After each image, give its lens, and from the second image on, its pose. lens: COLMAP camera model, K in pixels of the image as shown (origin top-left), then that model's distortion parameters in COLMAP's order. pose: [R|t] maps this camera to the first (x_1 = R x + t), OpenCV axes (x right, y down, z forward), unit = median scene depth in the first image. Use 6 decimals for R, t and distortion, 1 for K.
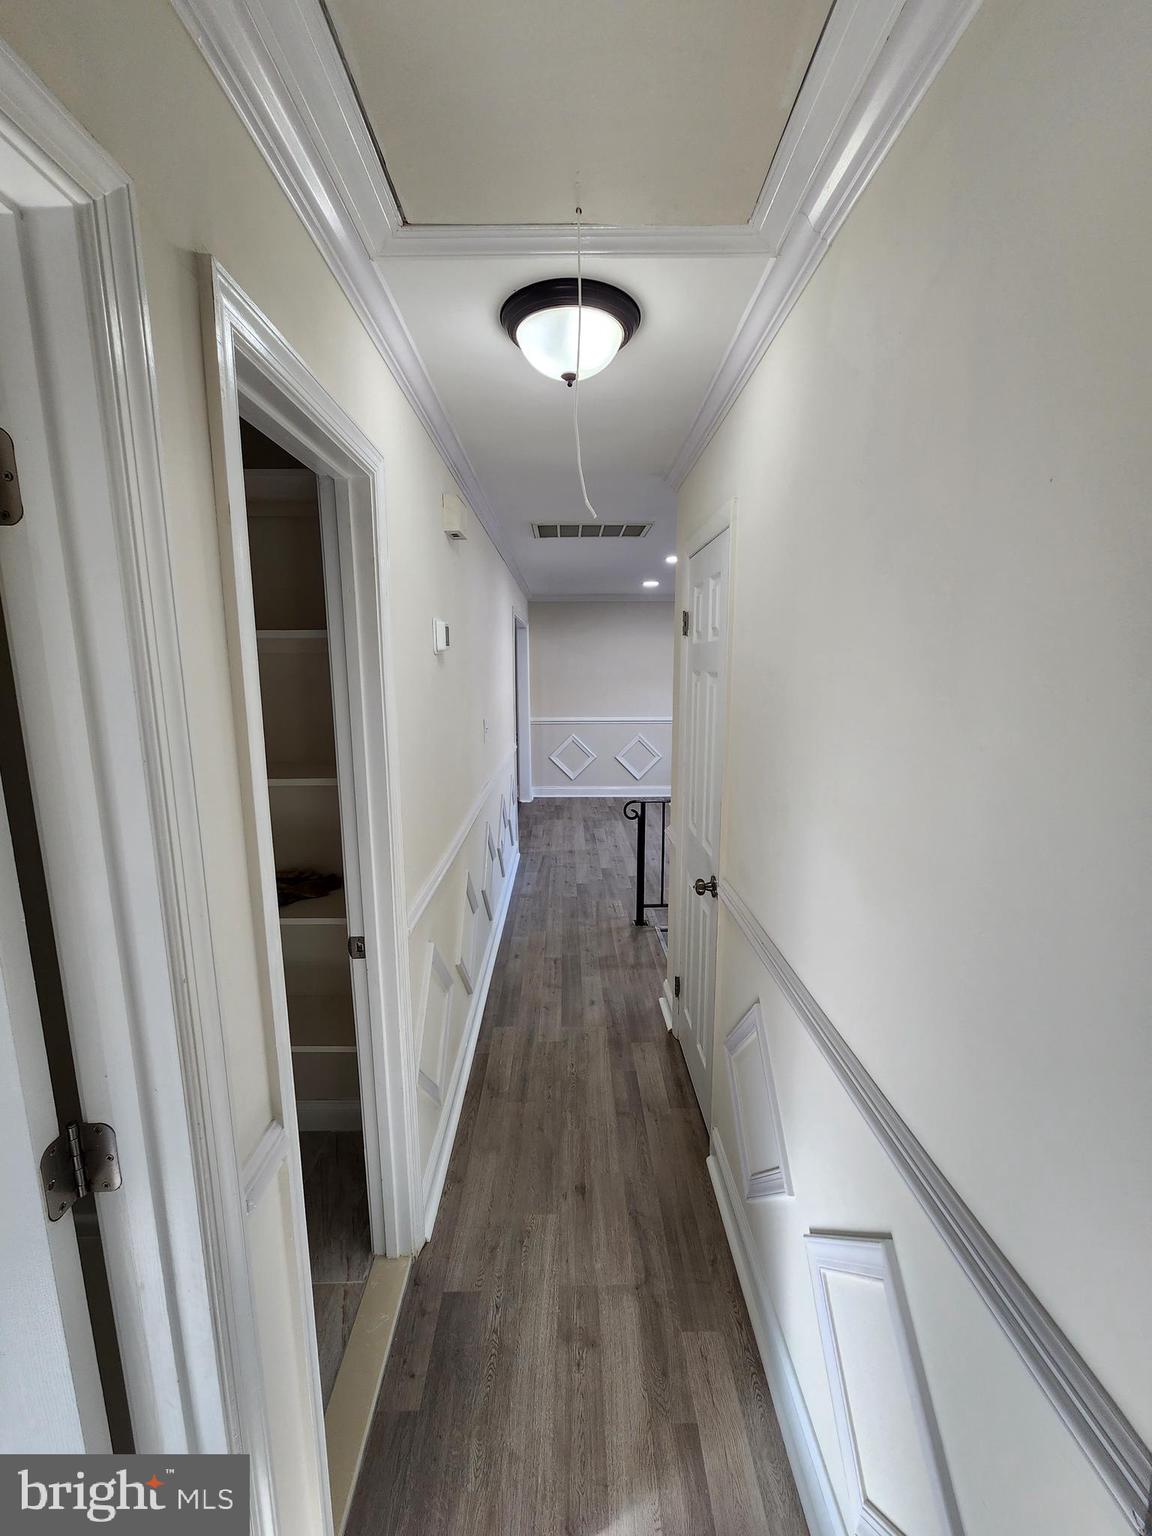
lens RADIAL K [[630.0, 0, 576.0], [0, 630.0, 768.0], [0, 0, 1]] dist [-0.001133, -0.000825]
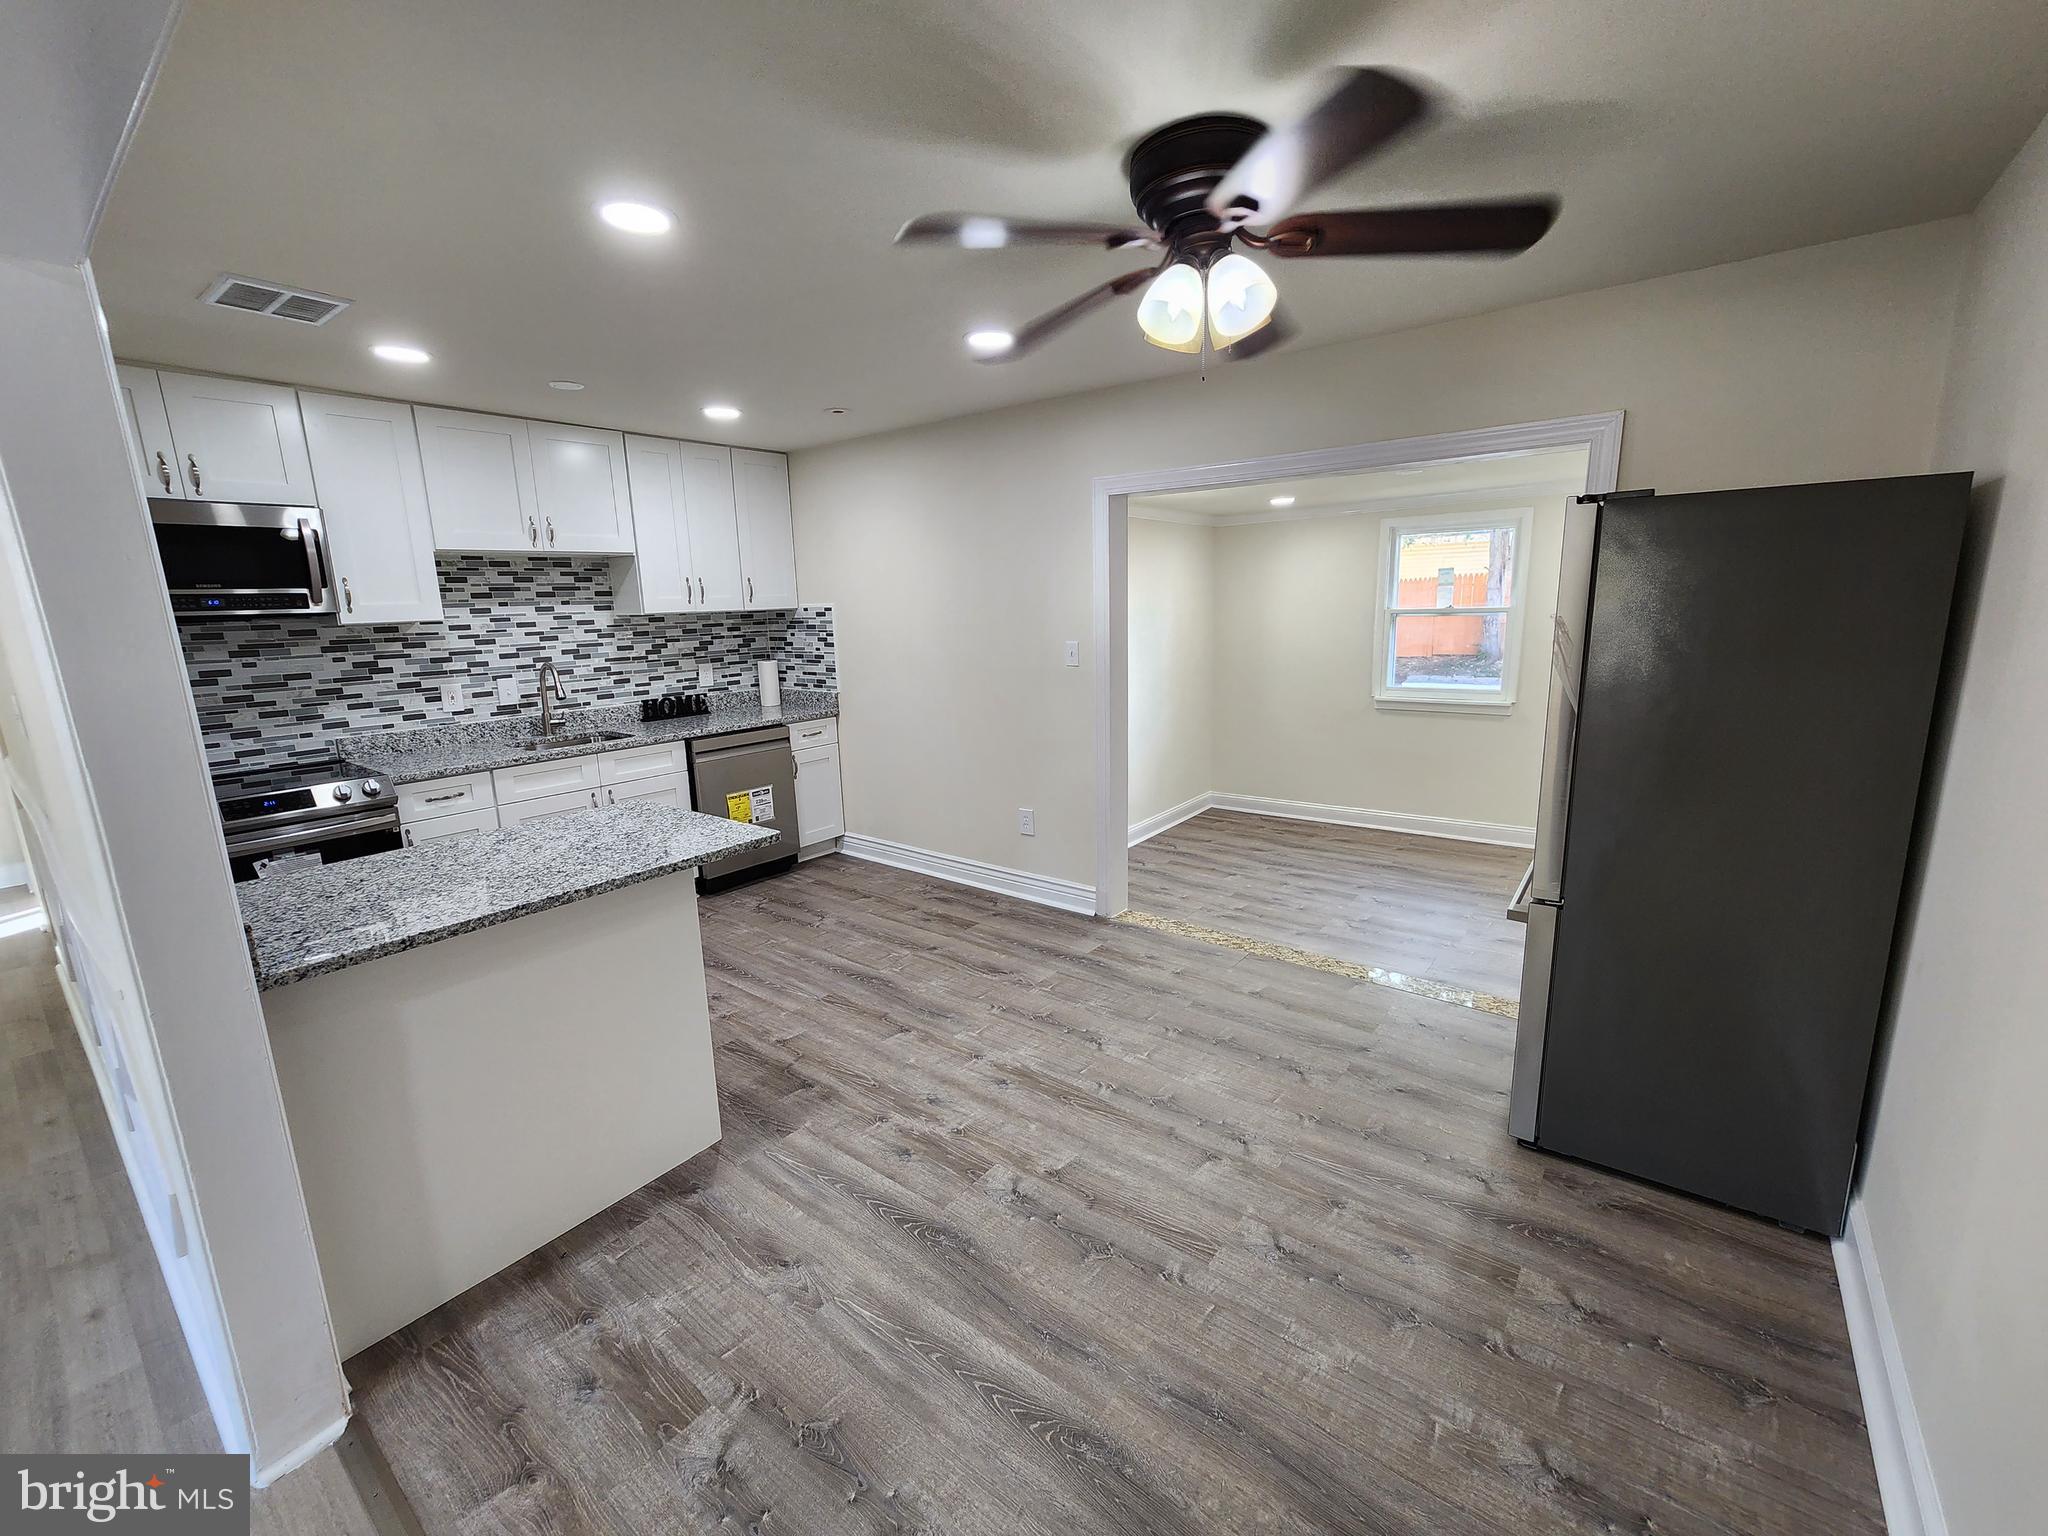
lens RADIAL K [[820.2, 0, 1024.0], [0, 820.2, 768.0], [0, 0, 1]] dist [-0.001463, 0.011505]
pose [[-0.627815, 0.181652, -0.756869, -0.156427], [-0.100328, 0.945389, 0.310118, -0.416680], [0.771870, 0.270632, -0.575305, 2.457248]]
